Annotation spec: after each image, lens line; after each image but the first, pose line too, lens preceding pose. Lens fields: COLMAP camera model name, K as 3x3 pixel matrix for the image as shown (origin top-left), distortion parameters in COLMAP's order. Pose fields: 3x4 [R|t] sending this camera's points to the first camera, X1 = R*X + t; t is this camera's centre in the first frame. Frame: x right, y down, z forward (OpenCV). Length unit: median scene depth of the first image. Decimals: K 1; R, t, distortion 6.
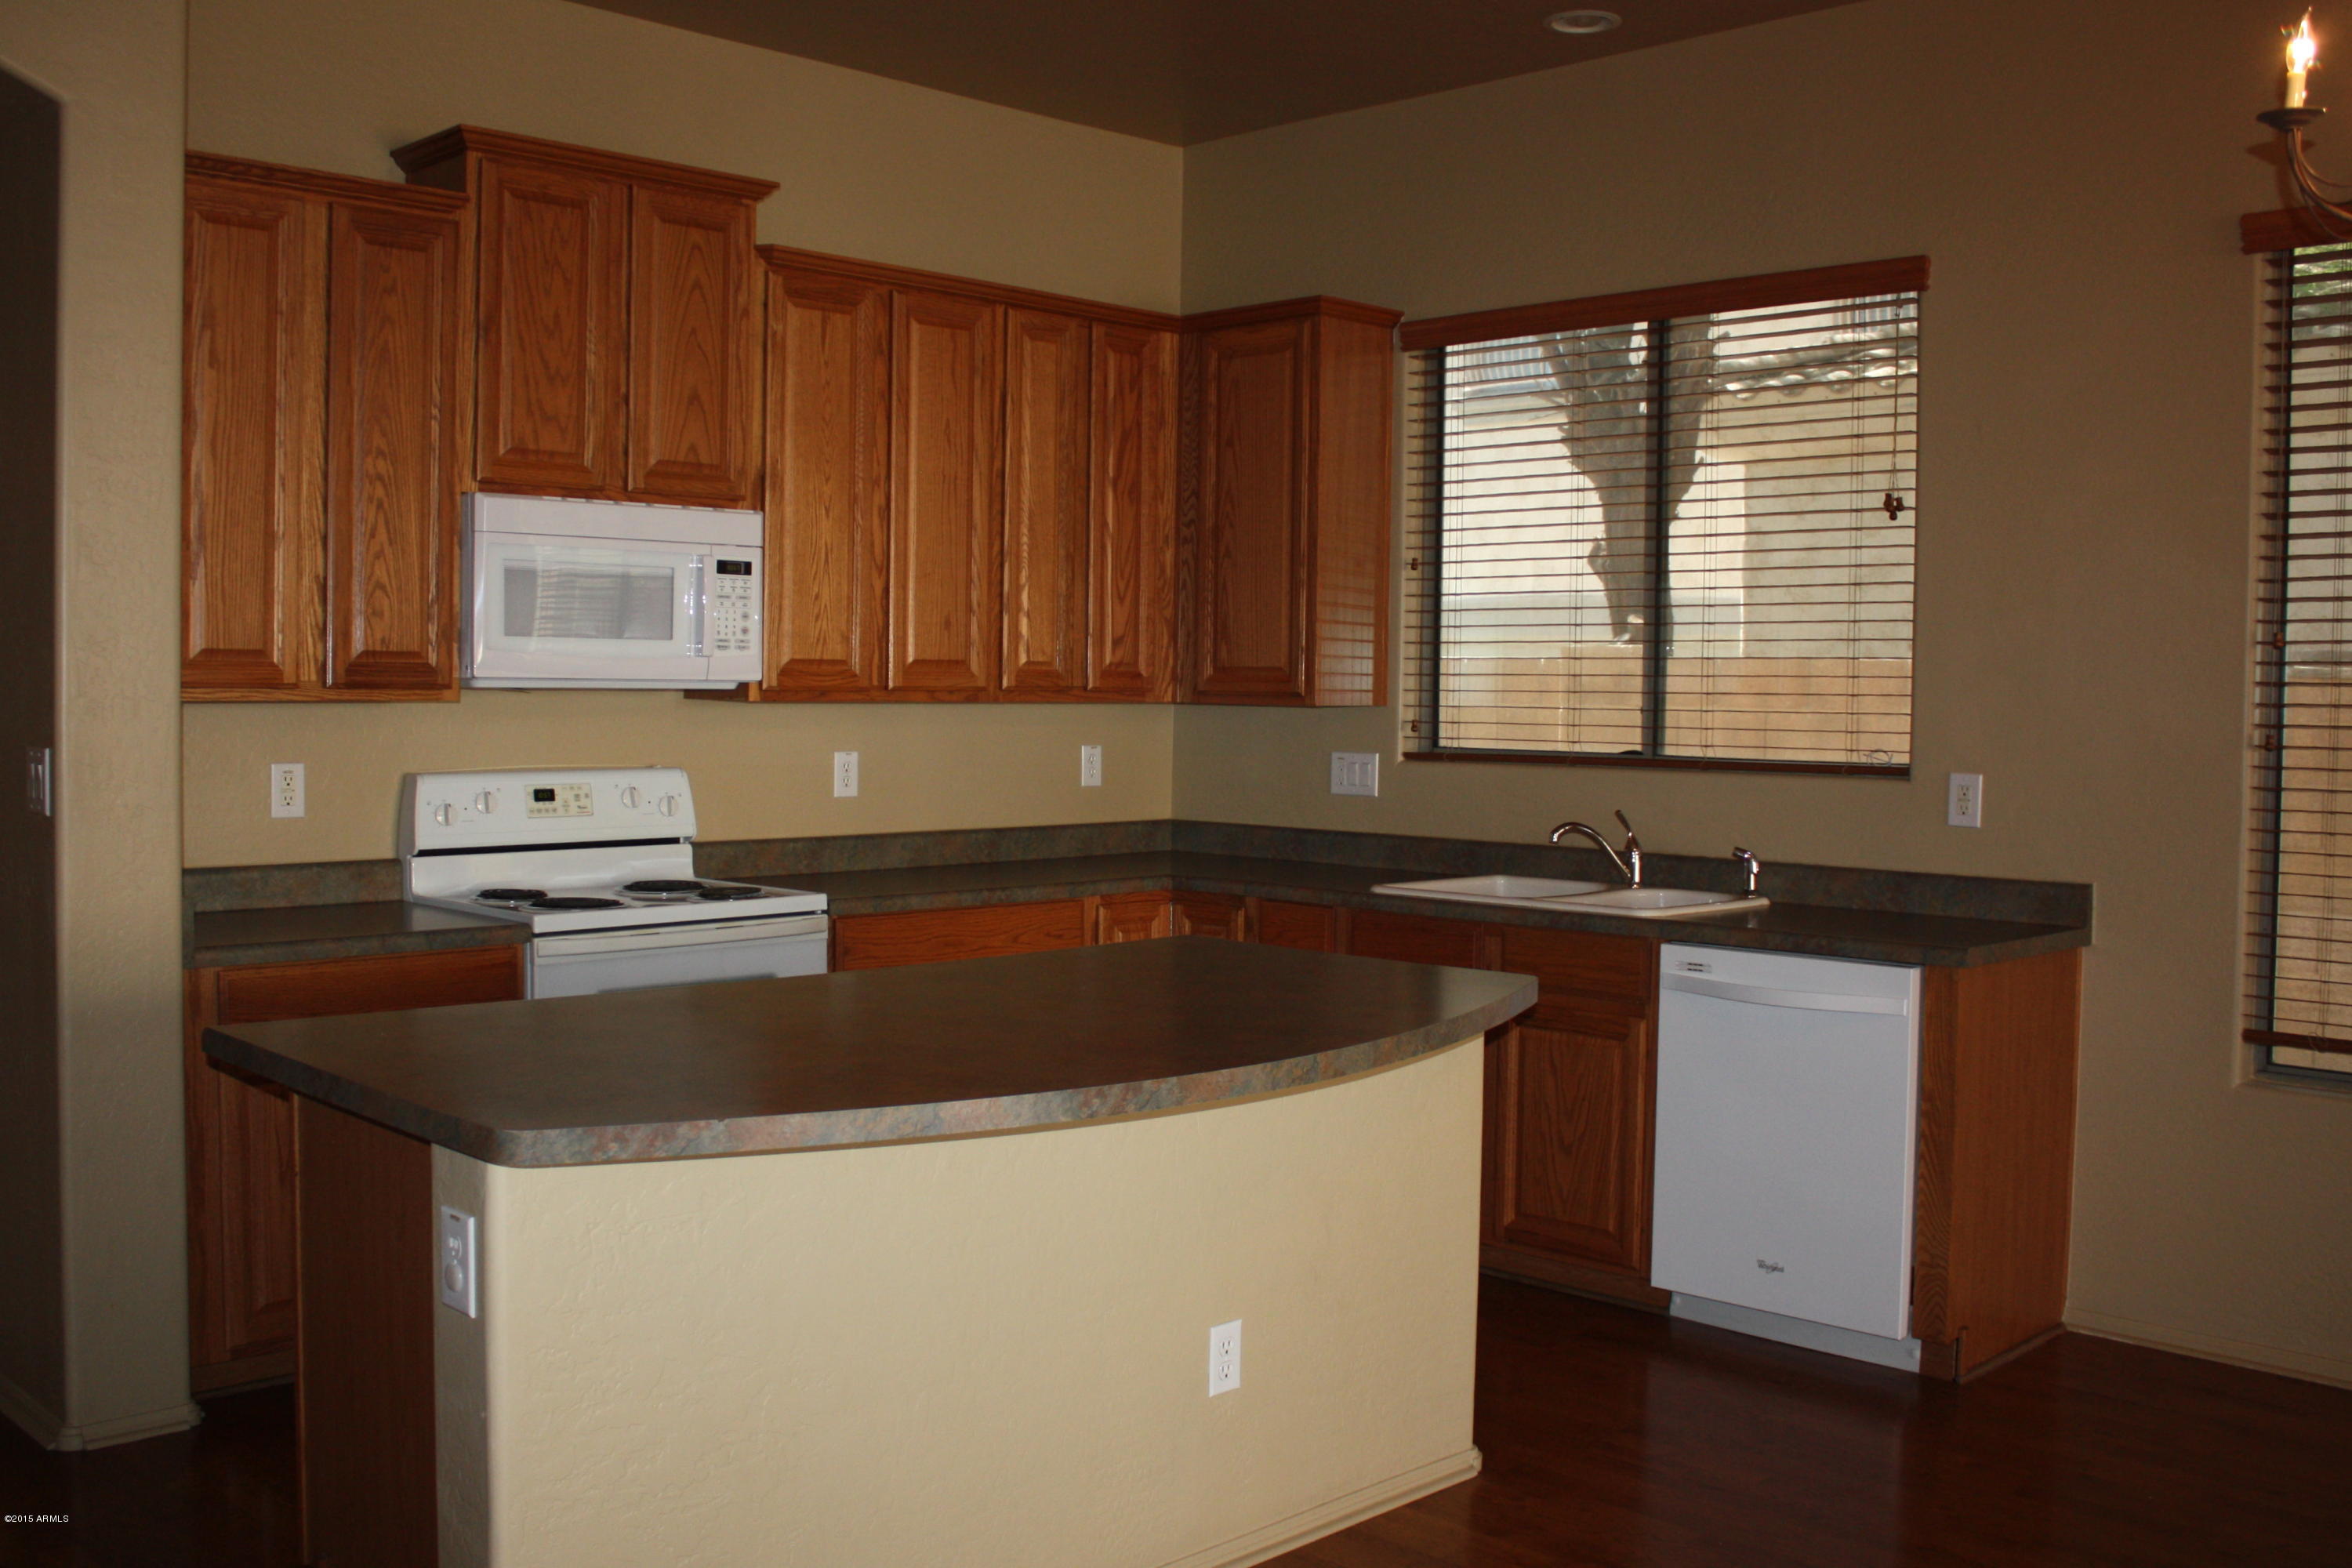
lens RADIAL K [[2245.0, 0, 1176.0], [0, 2245.0, 784.0], [0, 0, 1]] dist [-0.113489, 0.025598]
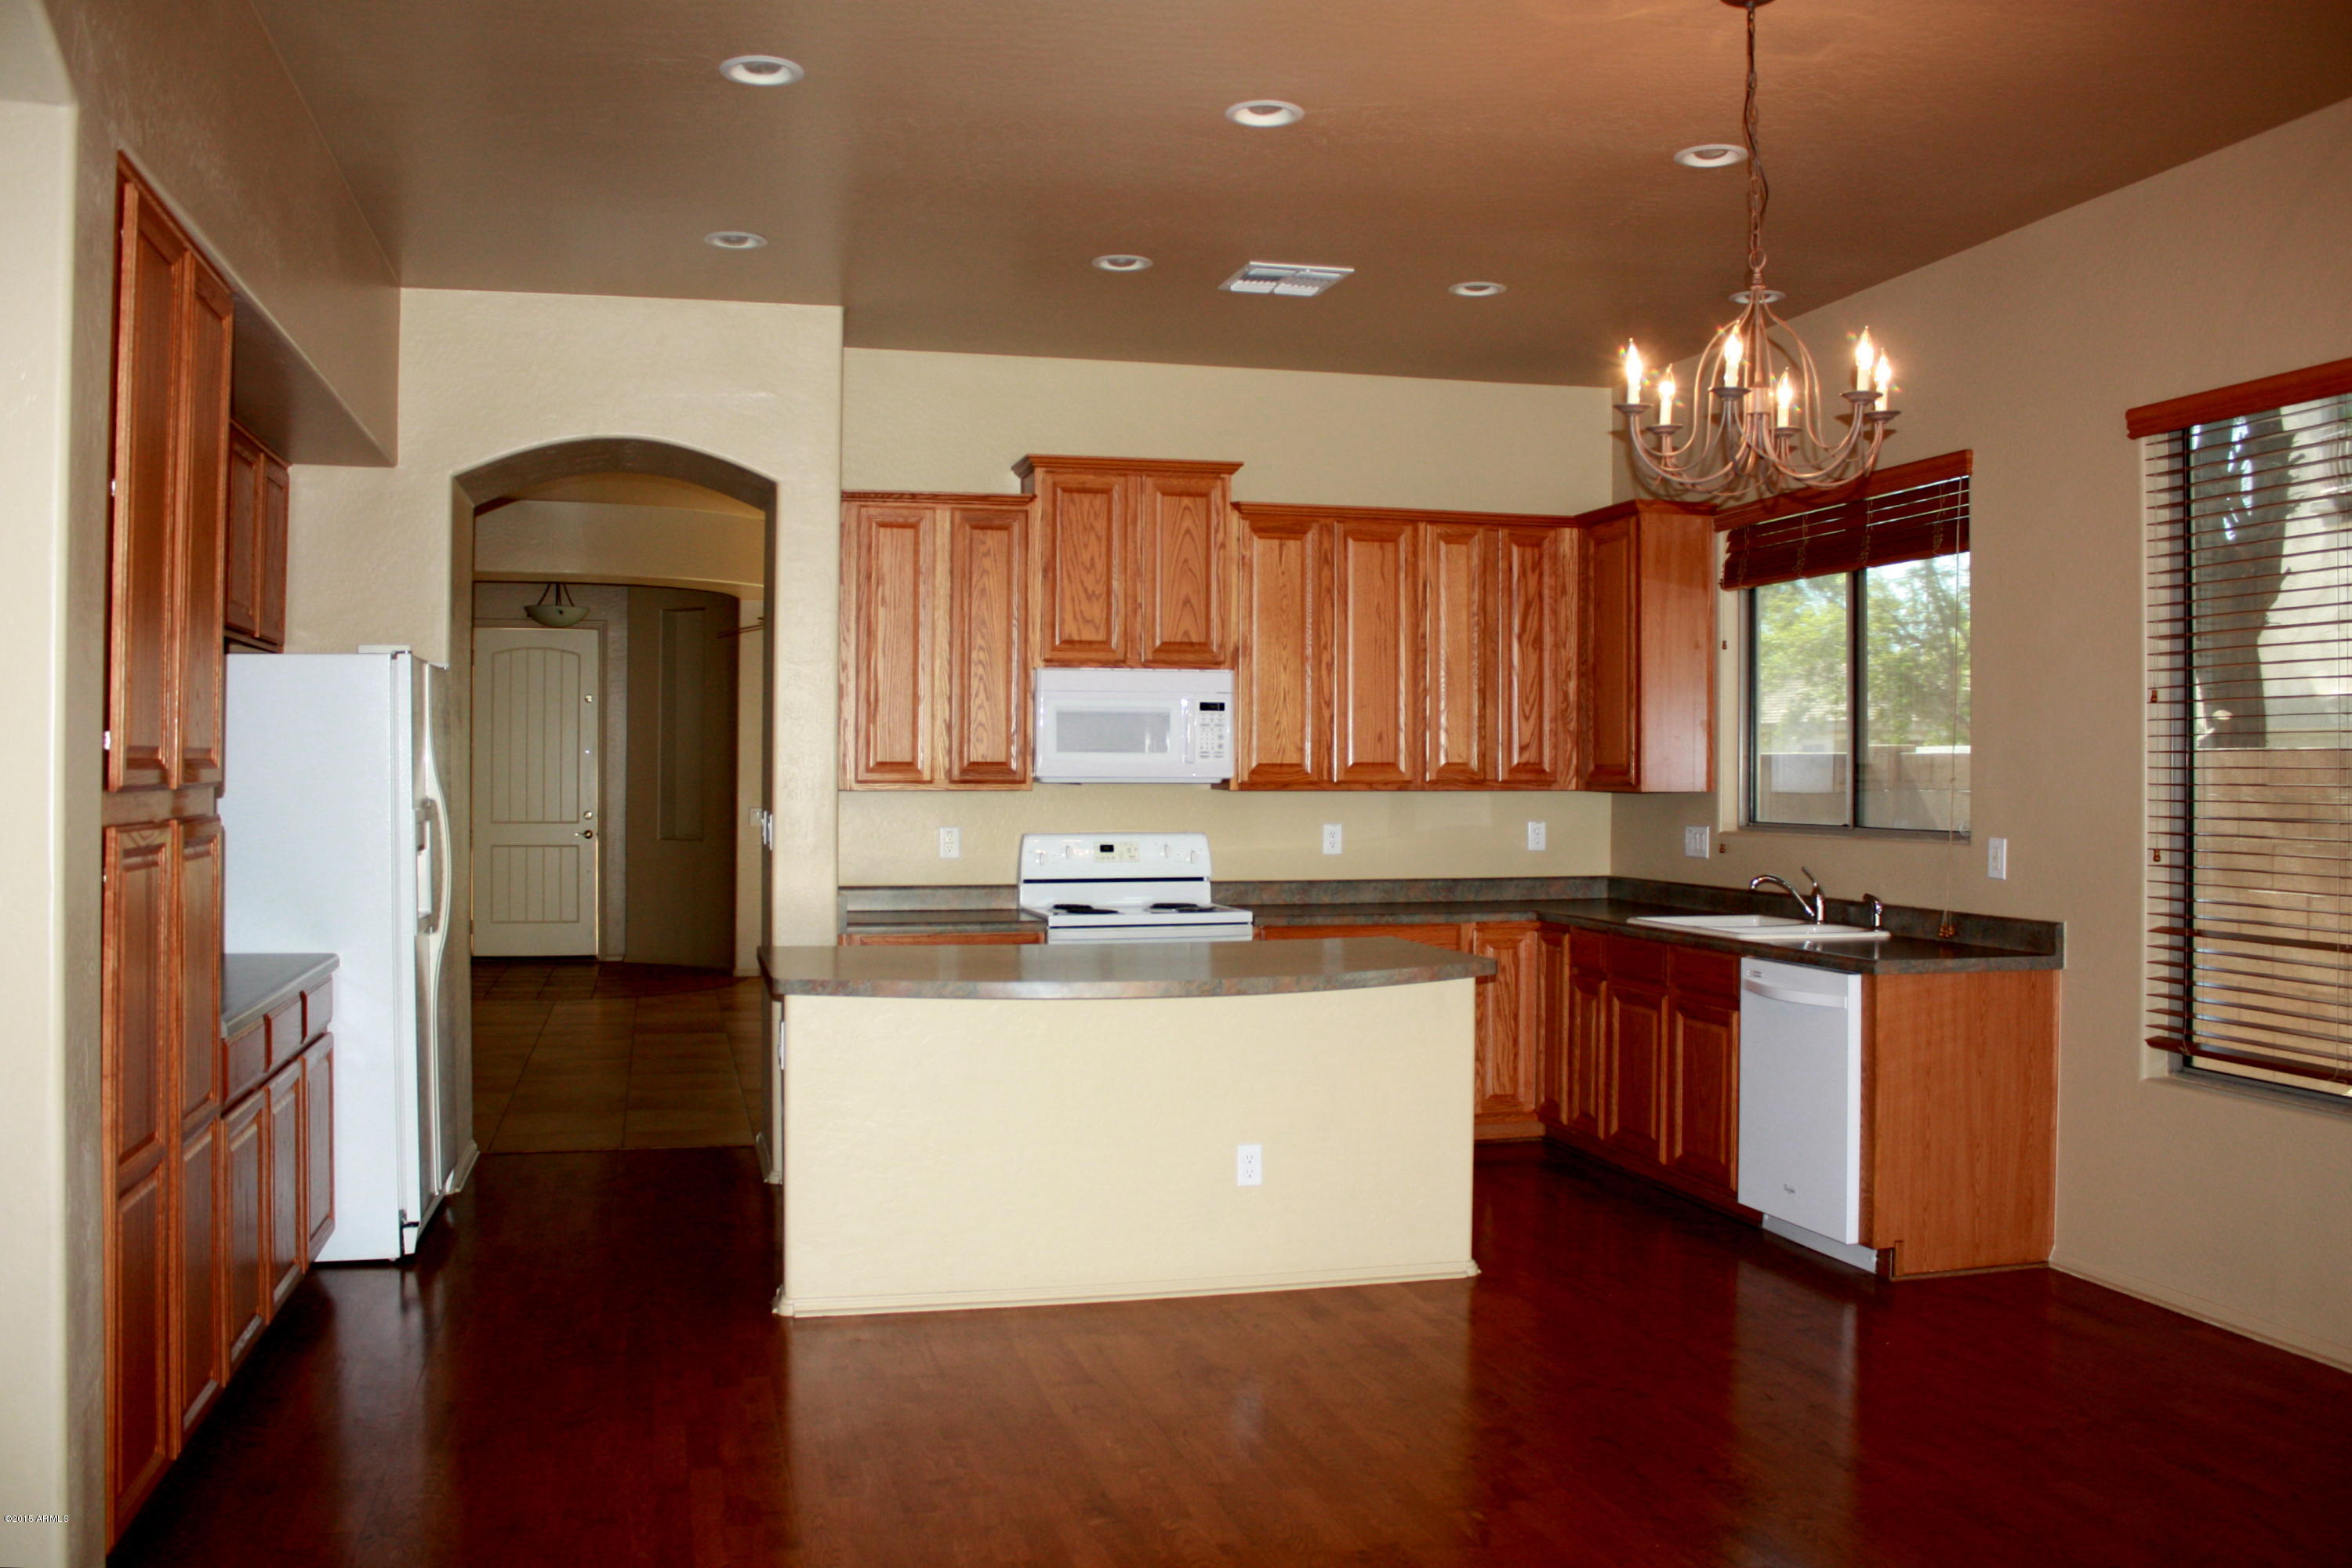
lens RADIAL K [[2011.1, 0, 1115.4], [0, 2011.1, 747.2], [0, 0, 1]] dist [-0.155032, 0.163539]
pose [[0.856953, -0.016325, -0.515137, 0.477864], [-0.015403, 0.998241, -0.057259, 0.015123], [0.515165, 0.057003, 0.855193, -0.258601]]
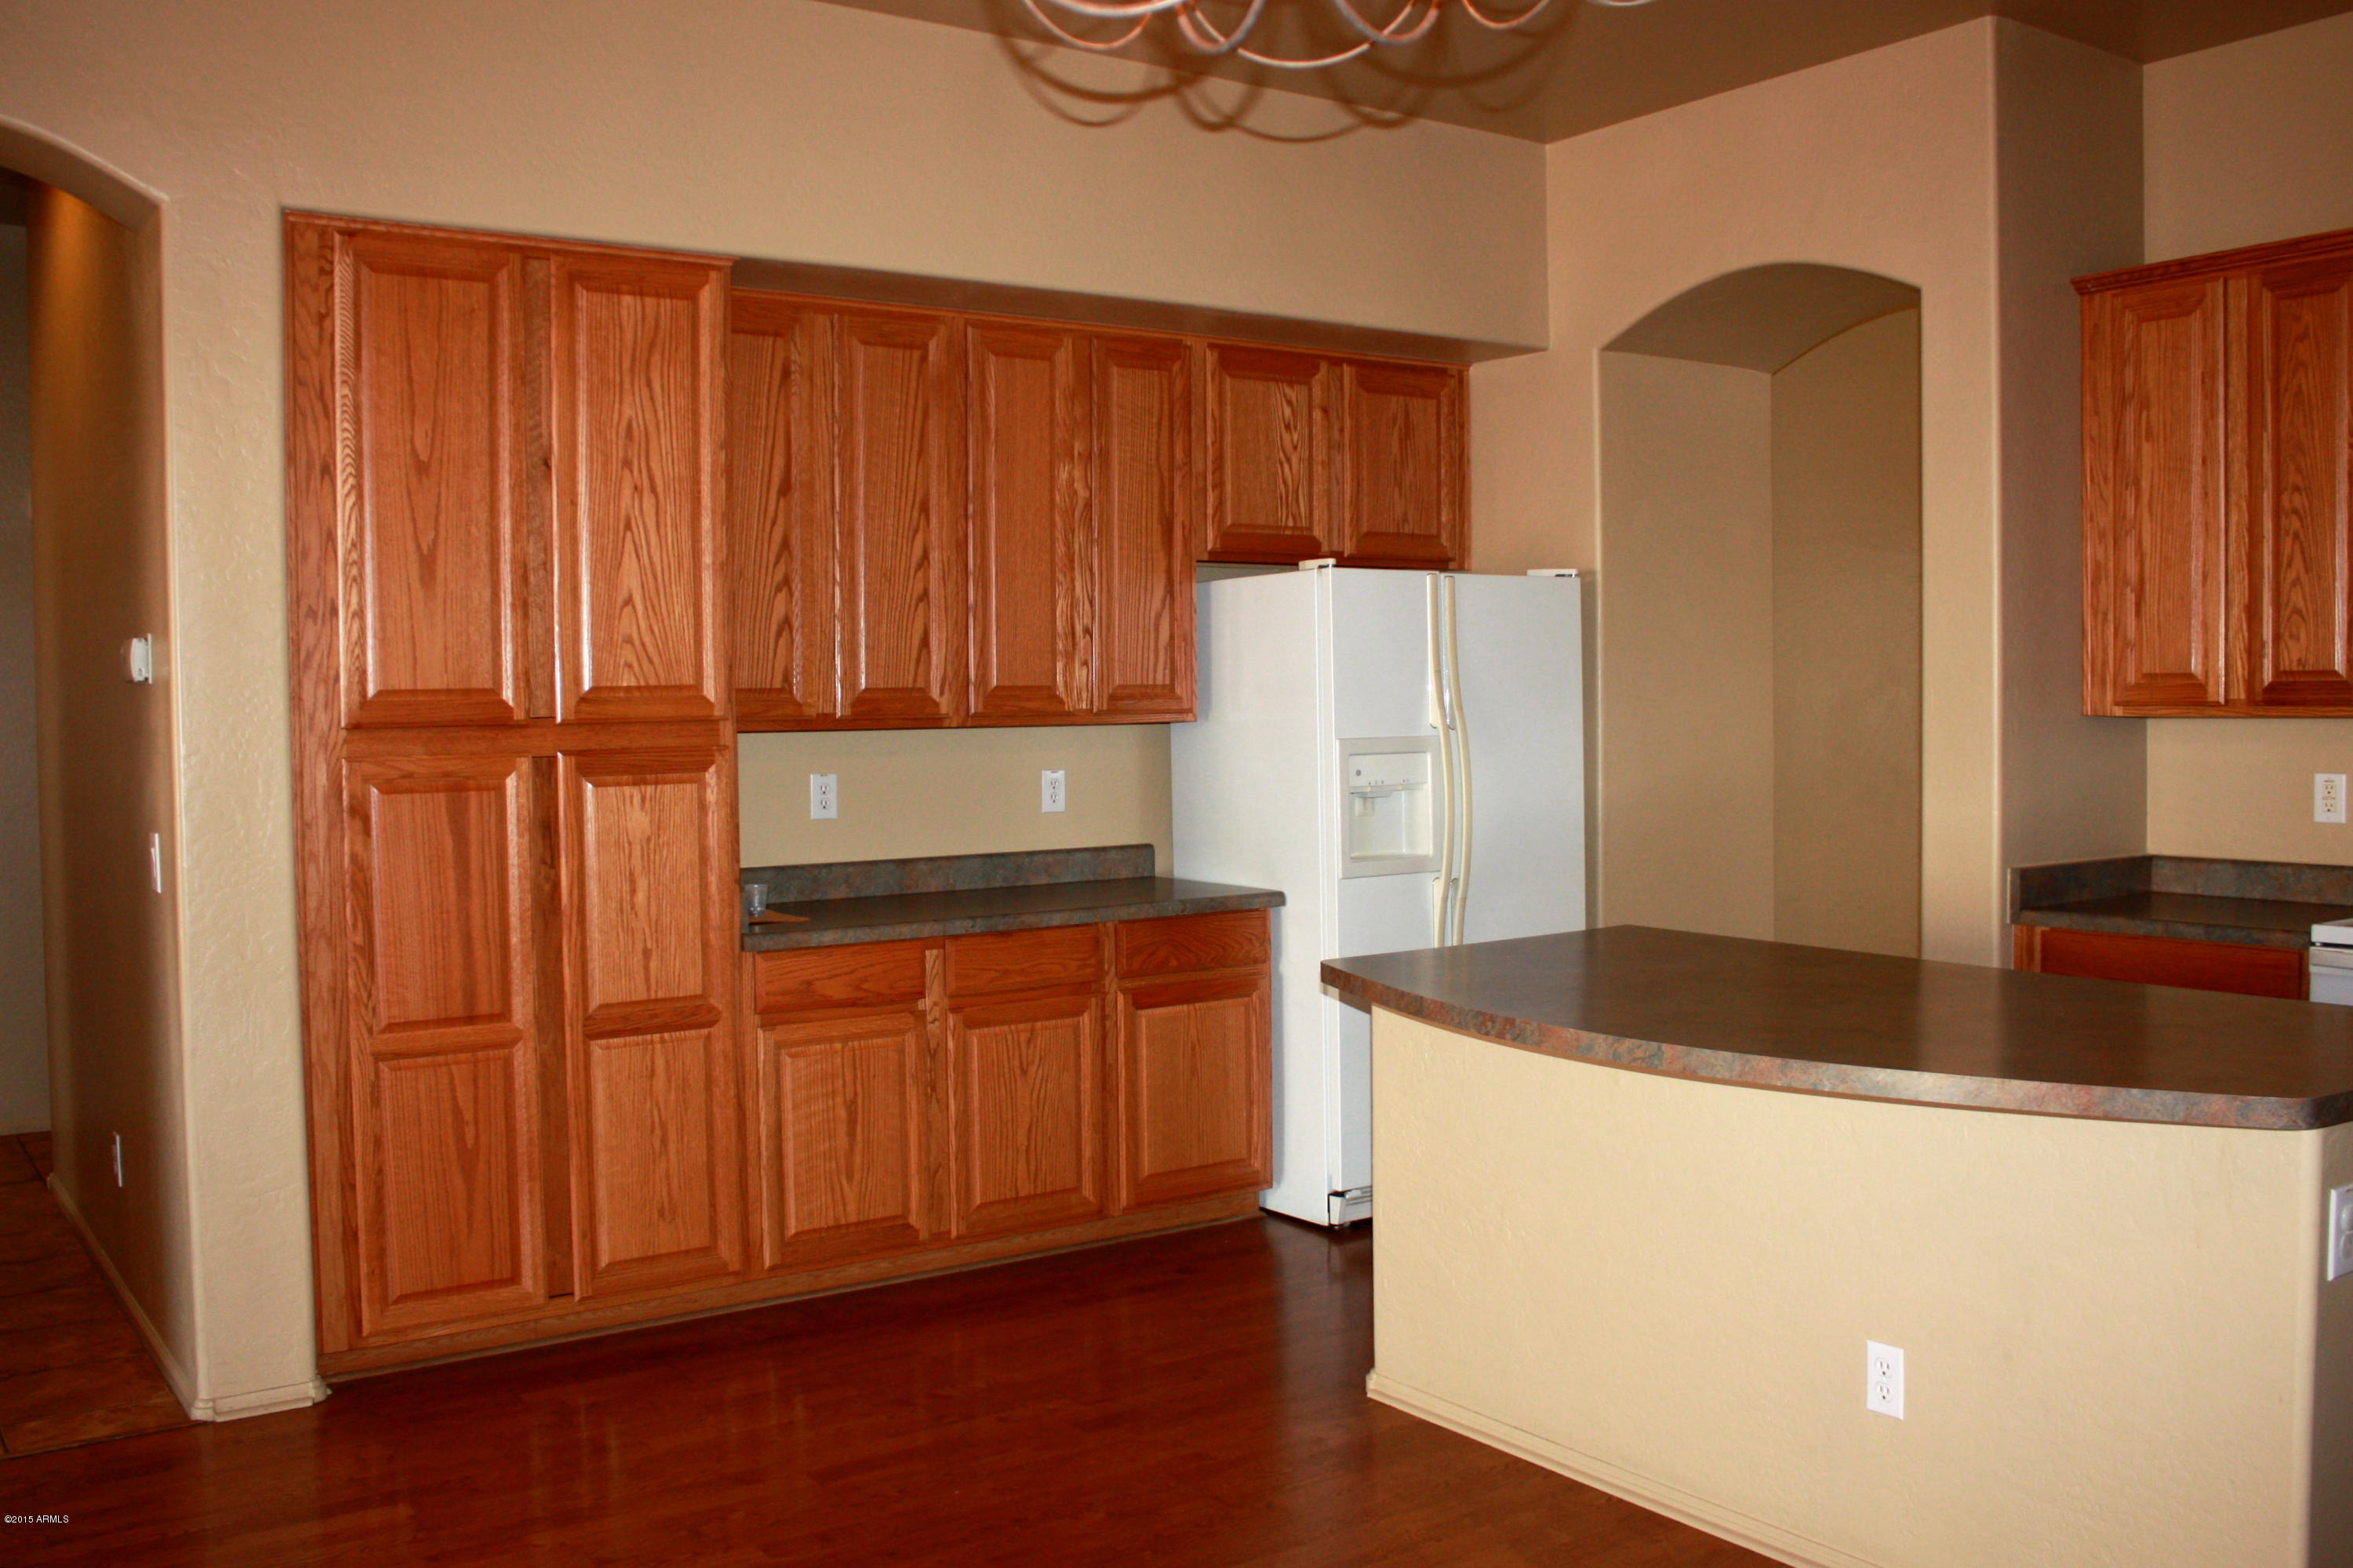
lens RADIAL K [[2038.3, 0, 1115.4], [0, 2038.3, 779.6], [0, 0, 1]] dist [-0.164775, 0.177968]
pose [[-0.156897, 0.028090, -0.987215, 0.604788], [-0.035272, 0.998798, 0.034025, -0.016761], [0.986985, 0.040160, -0.155718, 0.510271]]
